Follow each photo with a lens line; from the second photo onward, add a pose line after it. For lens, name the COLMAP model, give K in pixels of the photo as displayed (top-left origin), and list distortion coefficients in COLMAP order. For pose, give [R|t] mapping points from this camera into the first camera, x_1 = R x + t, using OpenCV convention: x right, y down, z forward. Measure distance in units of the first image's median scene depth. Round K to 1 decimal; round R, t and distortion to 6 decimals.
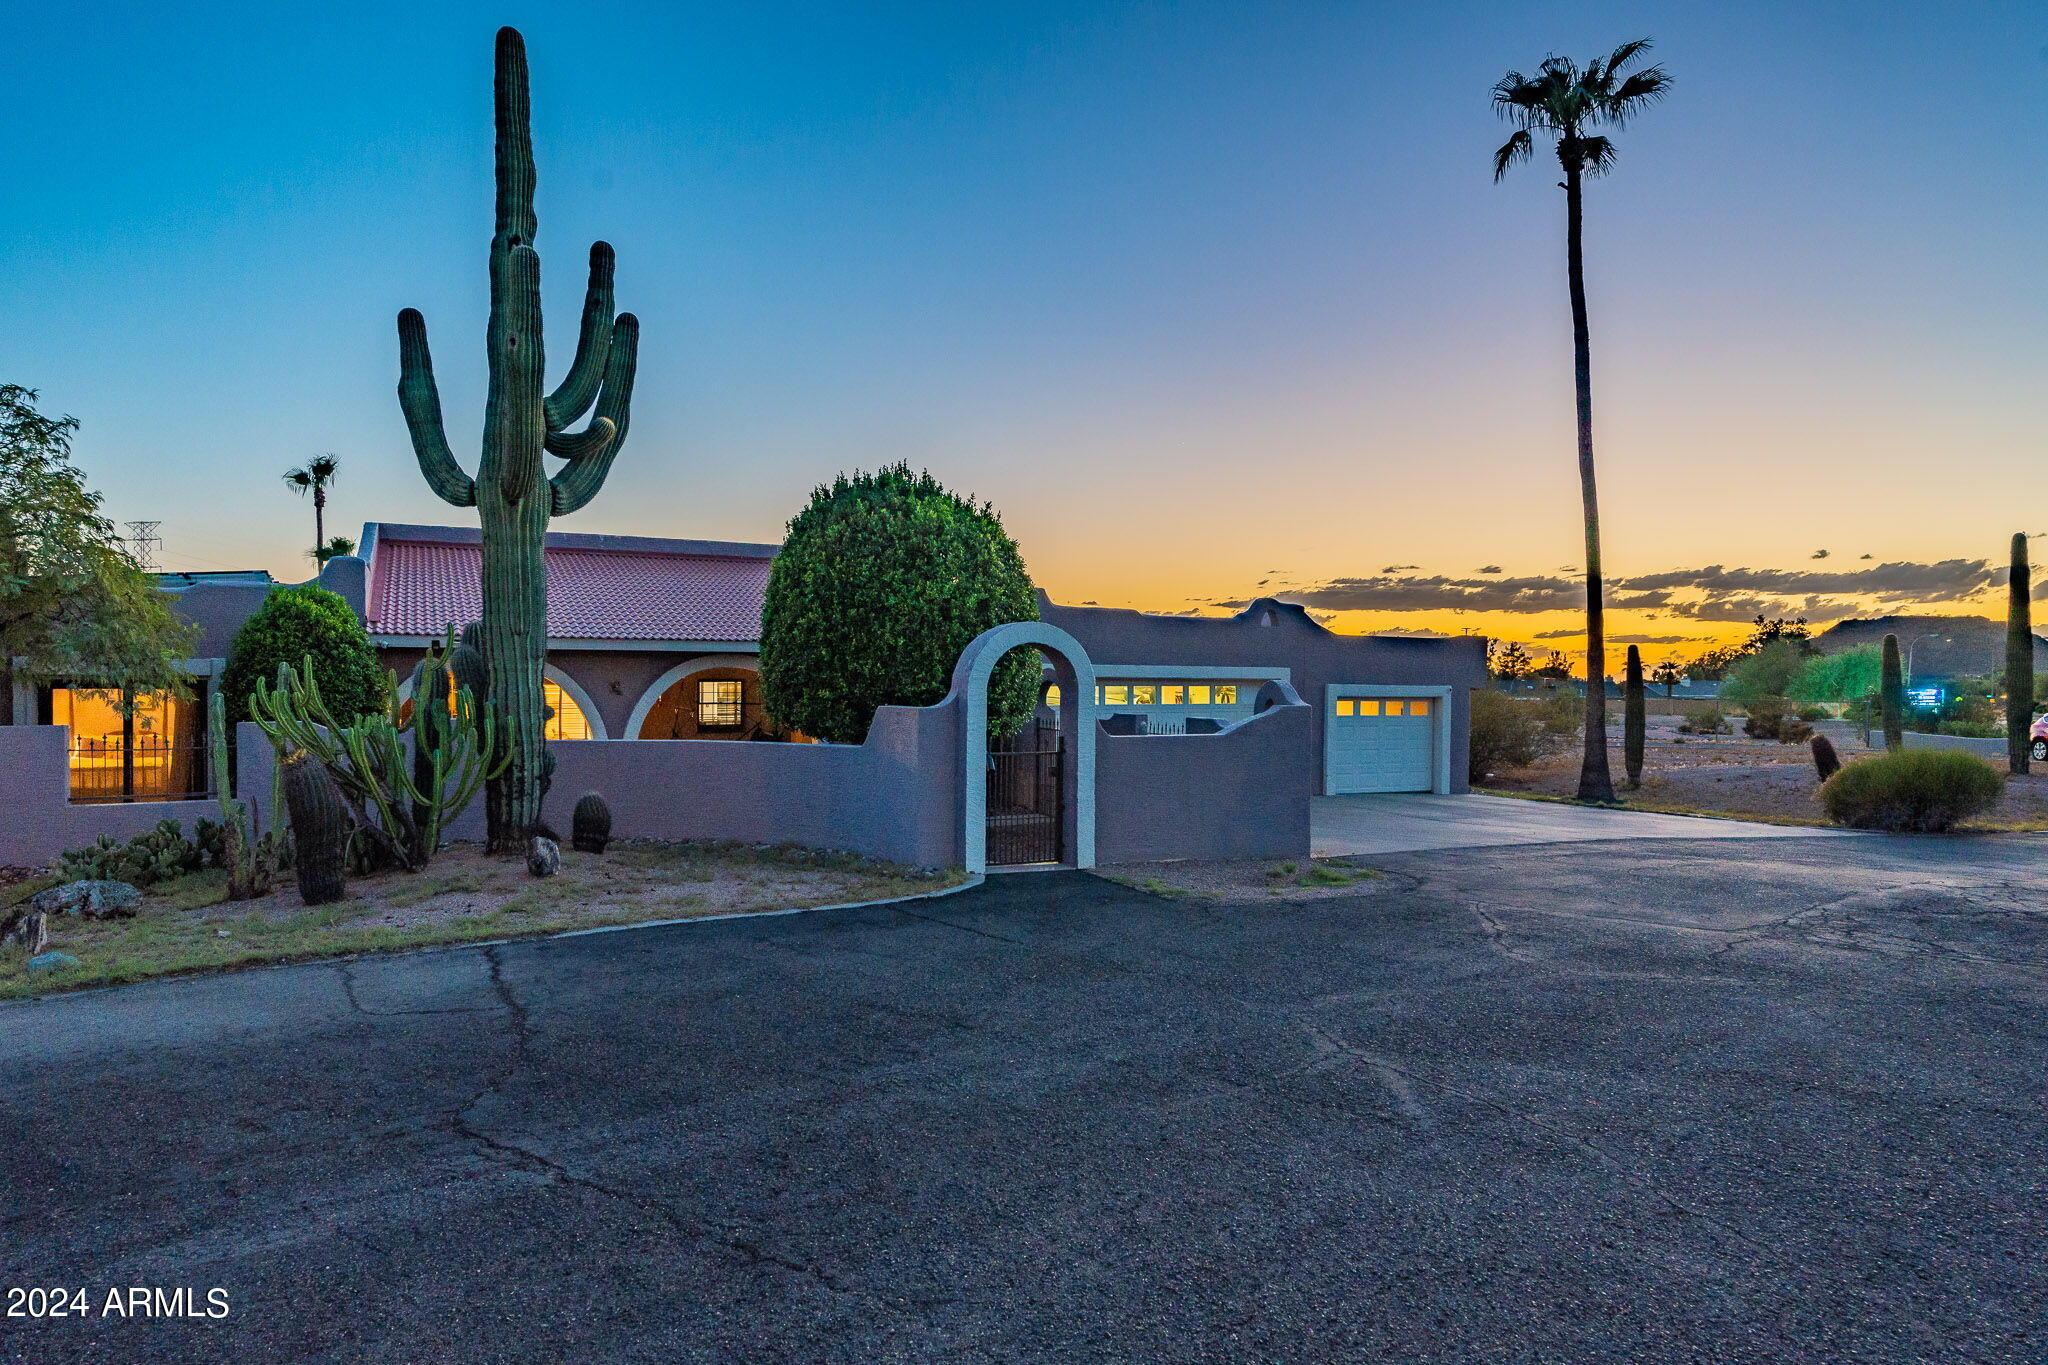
lens RADIAL K [[1375.1, 0, 1093.2], [0, 1375.1, 693.1], [0, 0, 1]] dist [-0.002600, 0.004262]
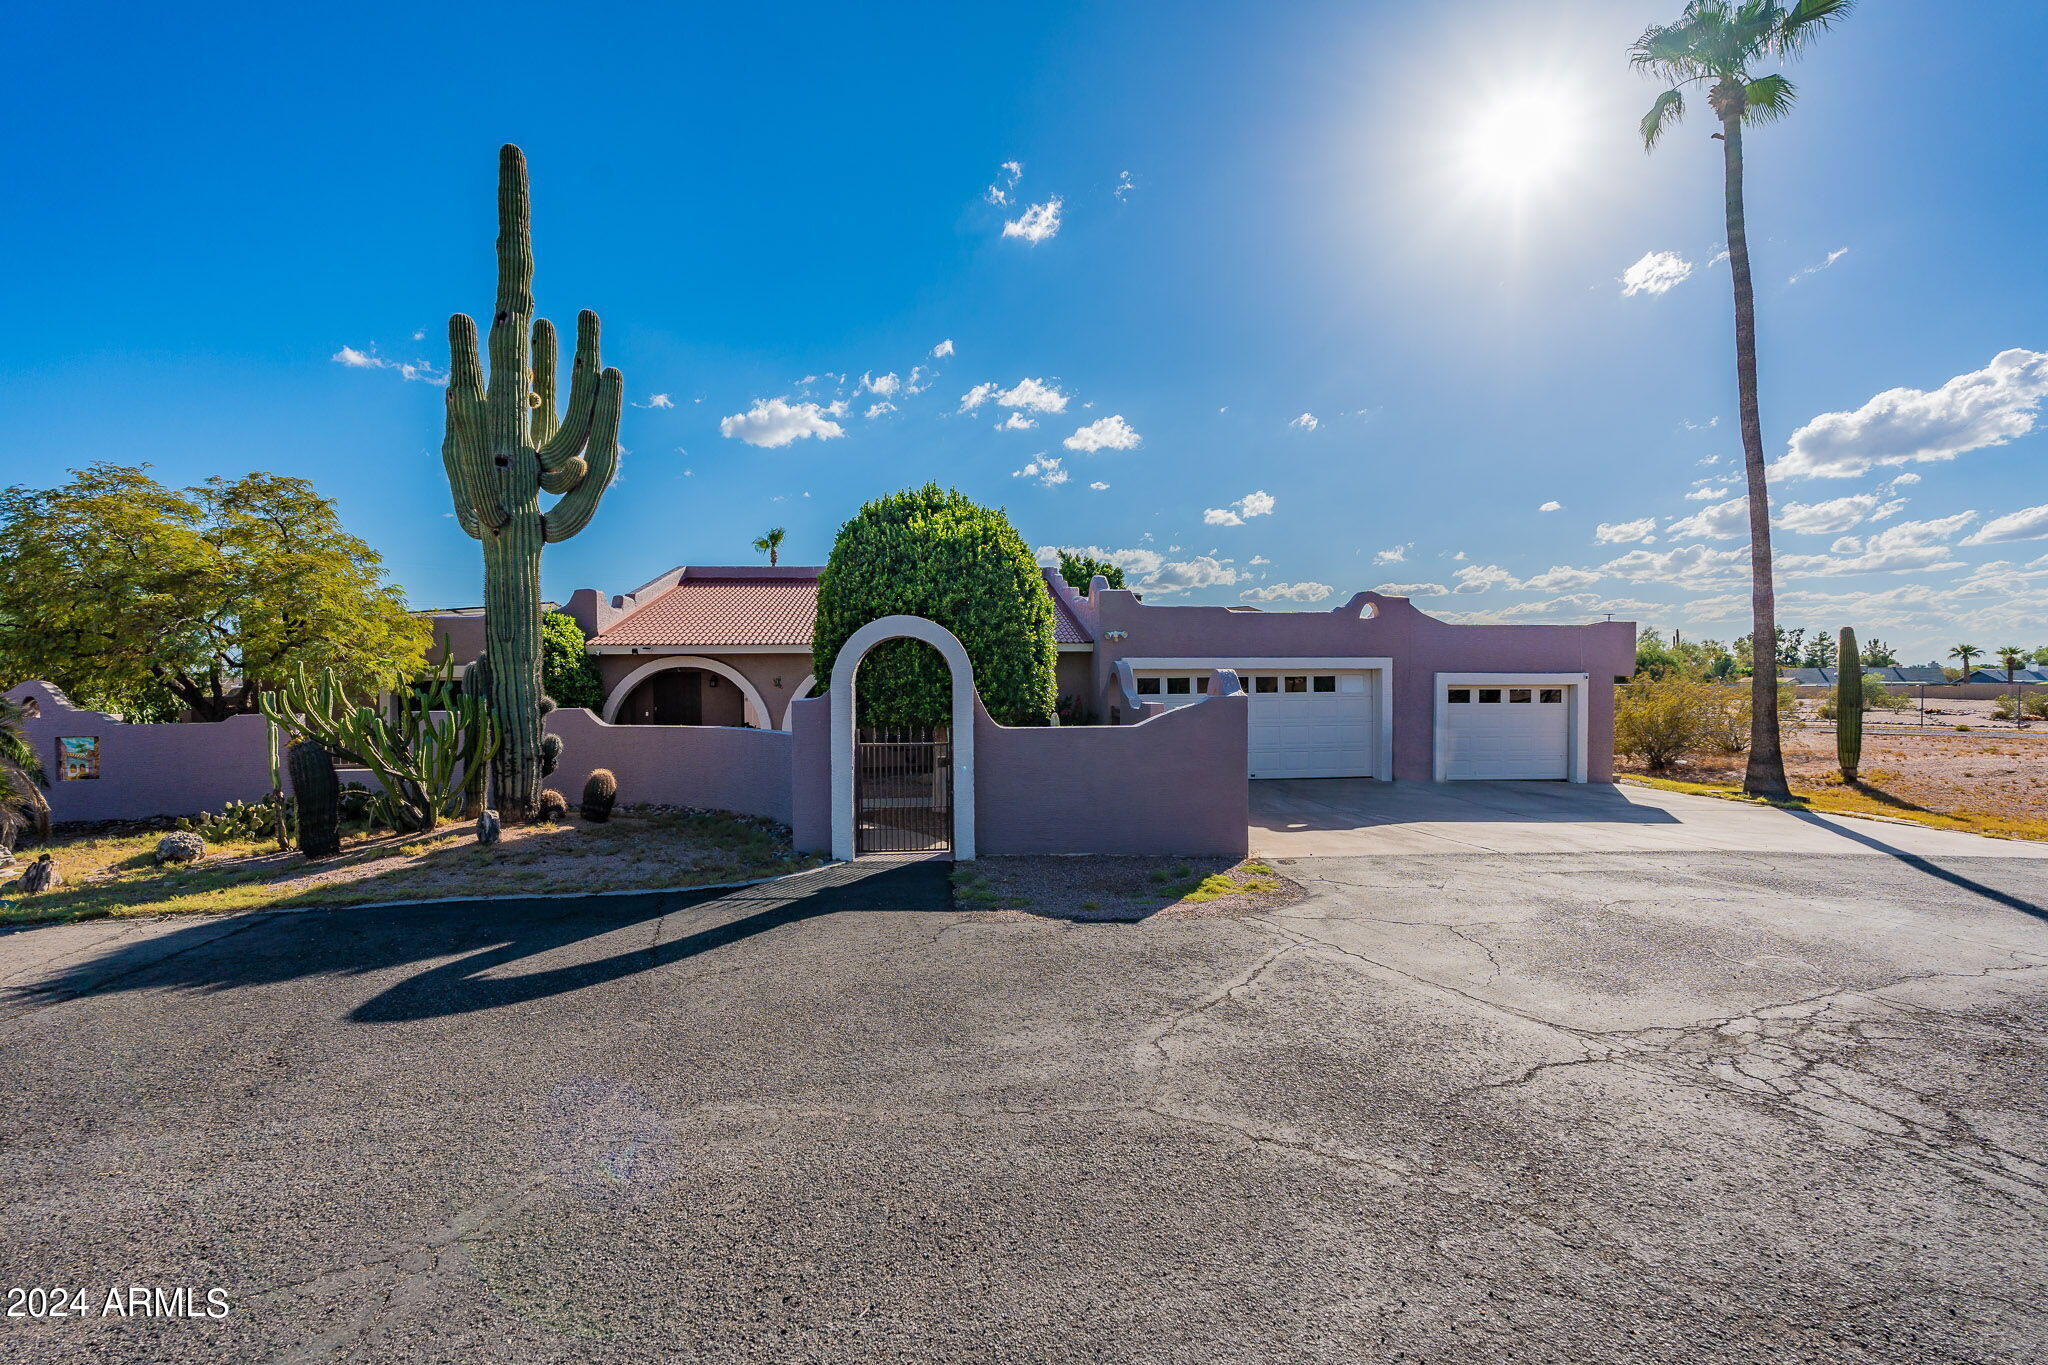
lens RADIAL K [[1004.5, 0, 1020.7], [0, 1004.5, 675.4], [0, 0, 1]] dist [-0.013014, 0.040351]
pose [[0.920715, -0.011701, -0.390060, 0.271125], [0.007915, 0.999905, -0.011313, 0.001586], [0.390155, 0.007329, 0.920720, 0.289622]]
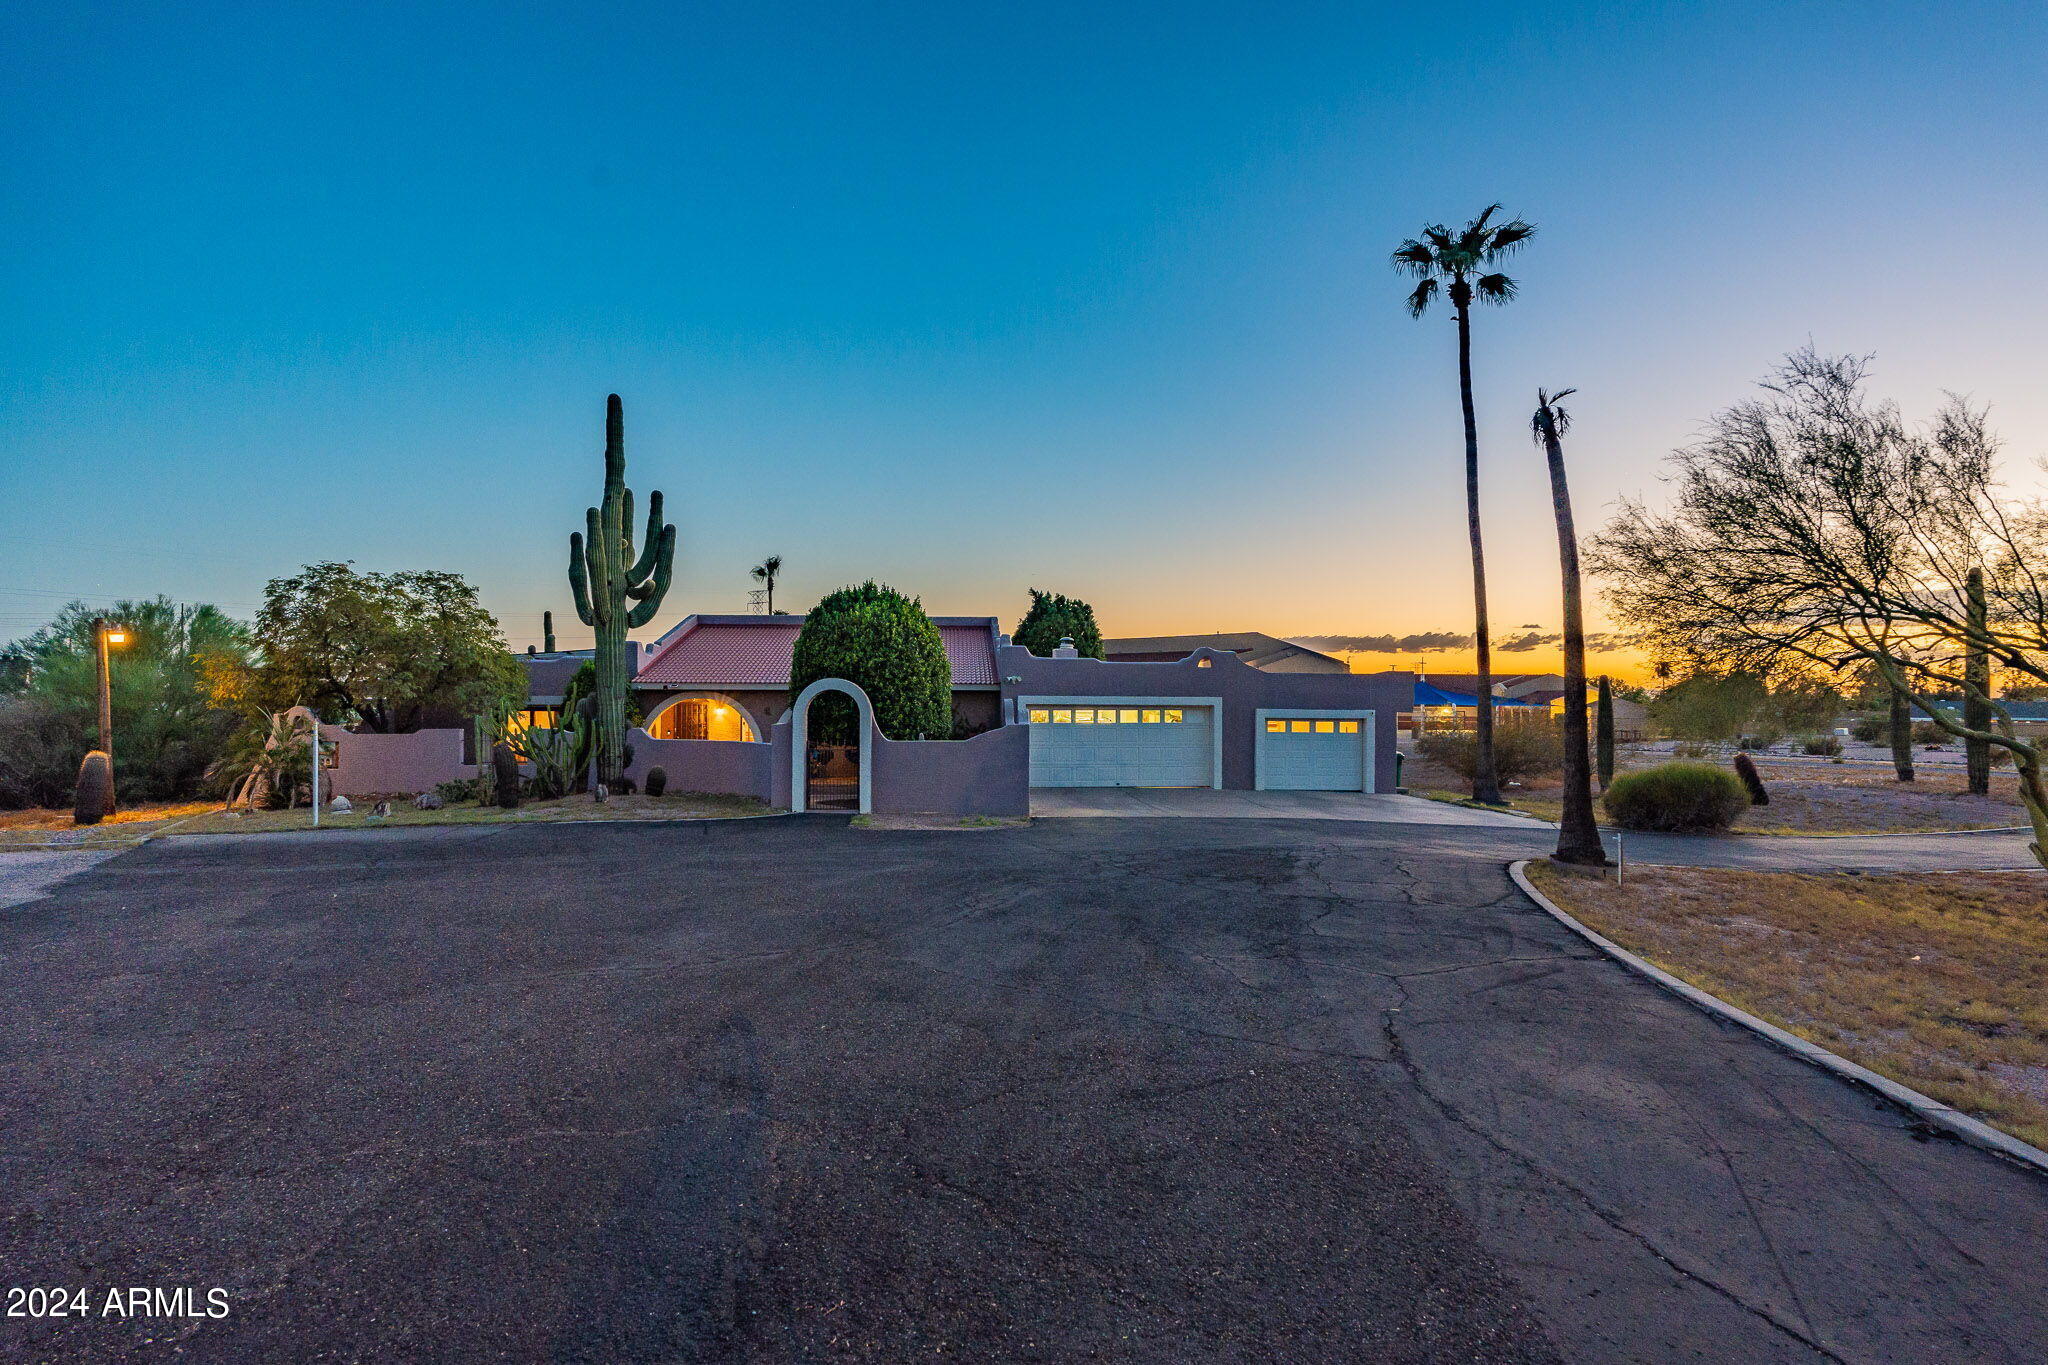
lens RADIAL K [[1248.2, 0, 1024.0], [0, 1248.2, 682.5], [0, 0, 1]] dist [-0.001871, 0.001884]
pose [[0.902965, -0.008144, -0.429637, 0.757610], [-0.001576, 0.999751, -0.022263, -0.007184], [0.429711, 0.020780, 0.902727, -0.340359]]
